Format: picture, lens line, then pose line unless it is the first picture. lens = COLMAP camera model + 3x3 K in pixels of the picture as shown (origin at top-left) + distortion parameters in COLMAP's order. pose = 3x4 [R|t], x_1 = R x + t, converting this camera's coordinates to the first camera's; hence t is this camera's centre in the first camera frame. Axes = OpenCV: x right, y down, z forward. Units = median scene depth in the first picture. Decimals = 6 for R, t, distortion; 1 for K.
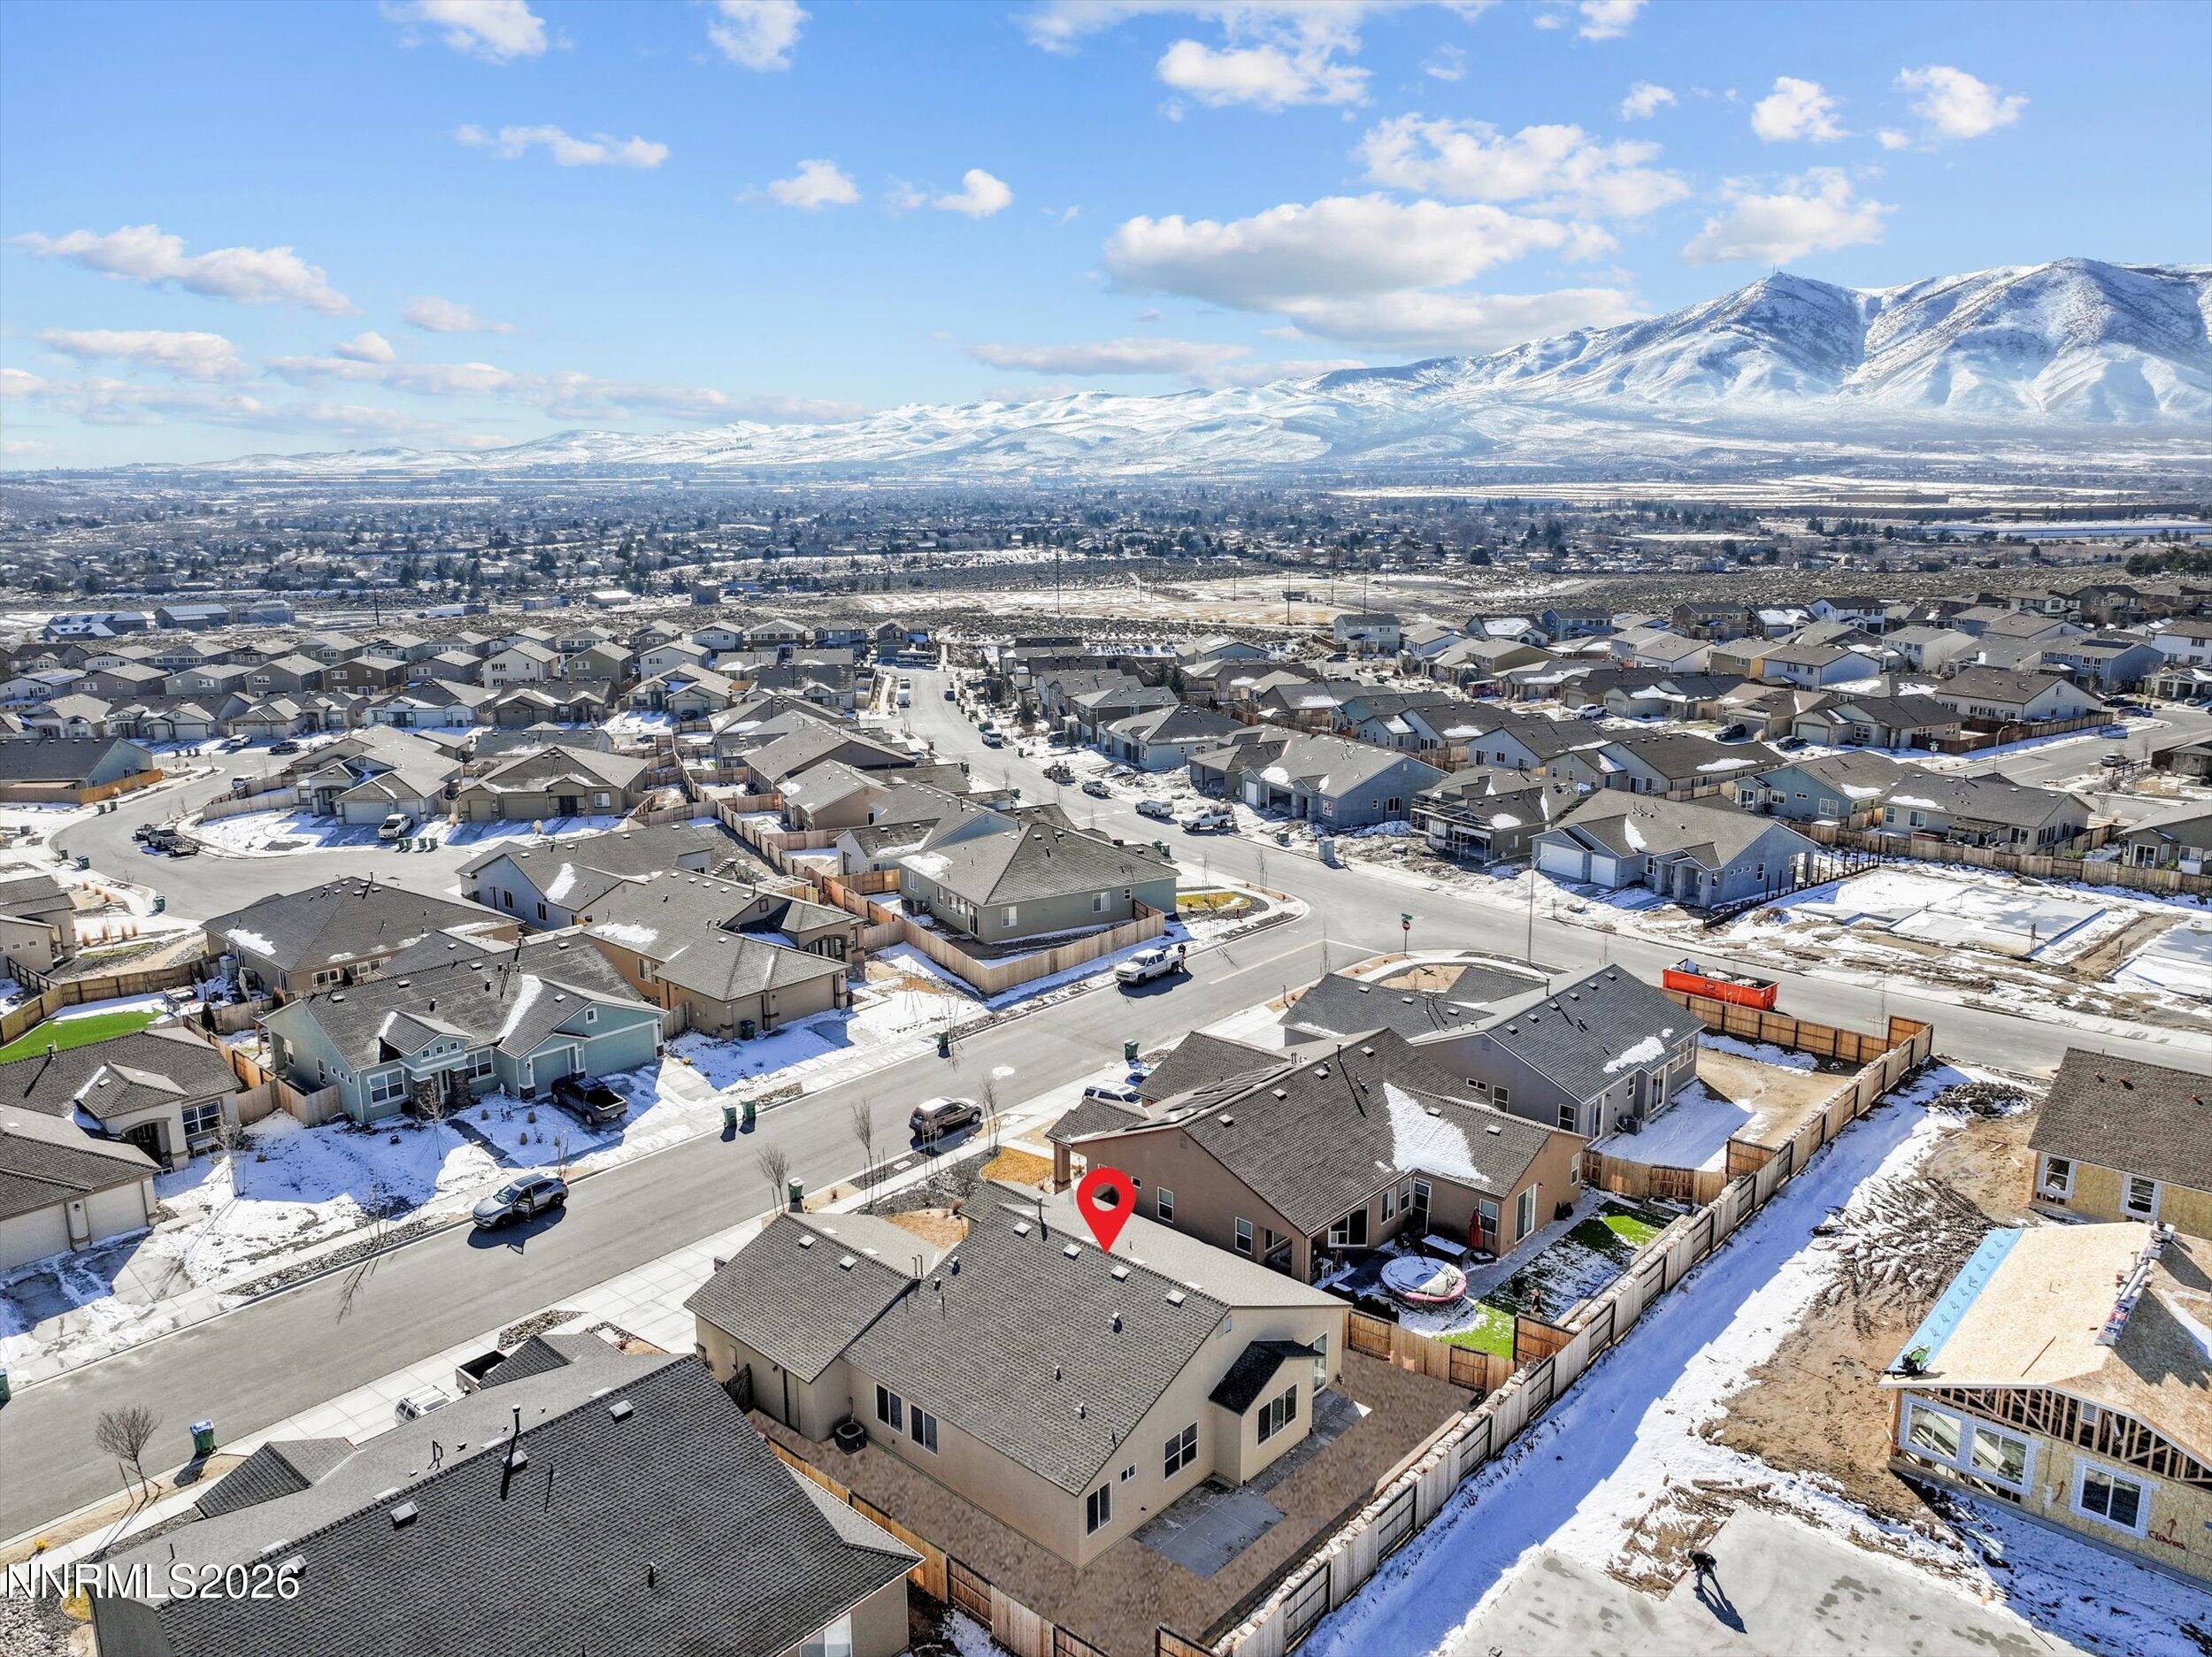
lens RADIAL K [[1534.0, 0, 1106.0], [0, 1534.0, 828.5], [0, 0, 1]] dist [0.011281, -0.003150]
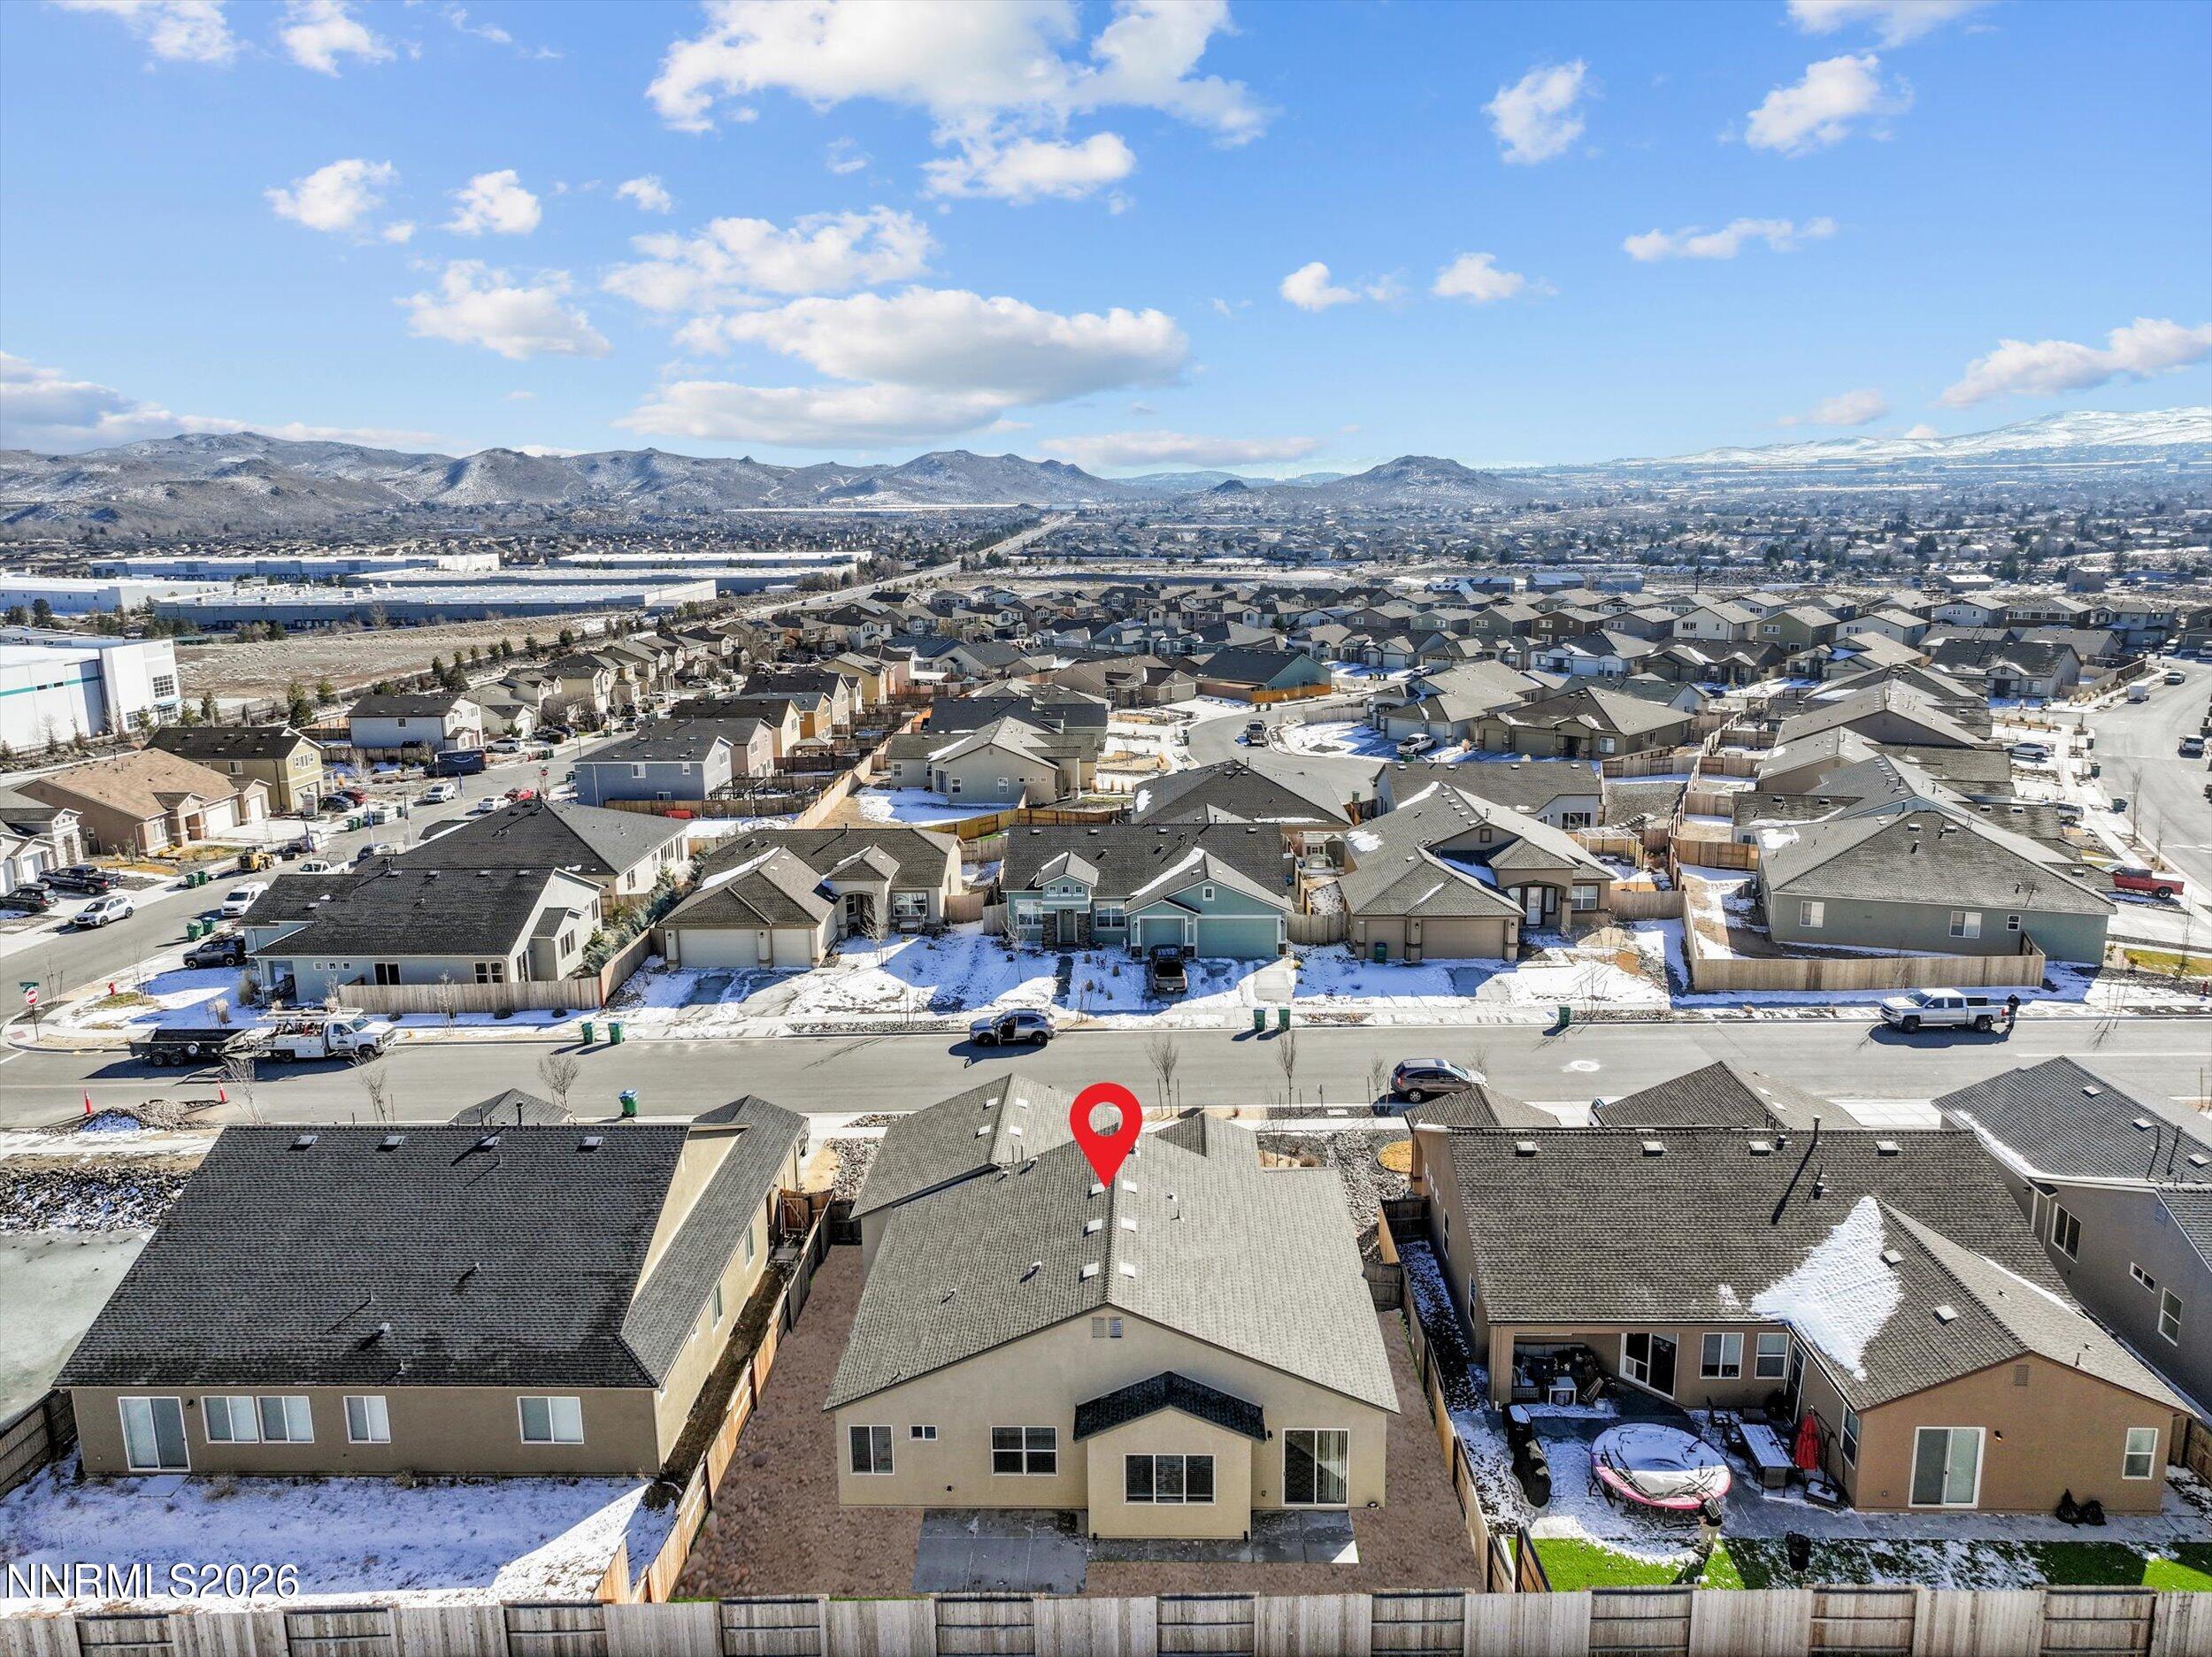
lens RADIAL K [[1534.0, 0, 1106.0], [0, 1534.0, 828.5], [0, 0, 1]] dist [0.011281, -0.003150]
pose [[0.656683, 0.160881, -0.736807, 0.344475], [-0.154994, 0.984917, 0.076916, 0.013489], [0.738068, 0.063691, 0.671714, 0.273876]]
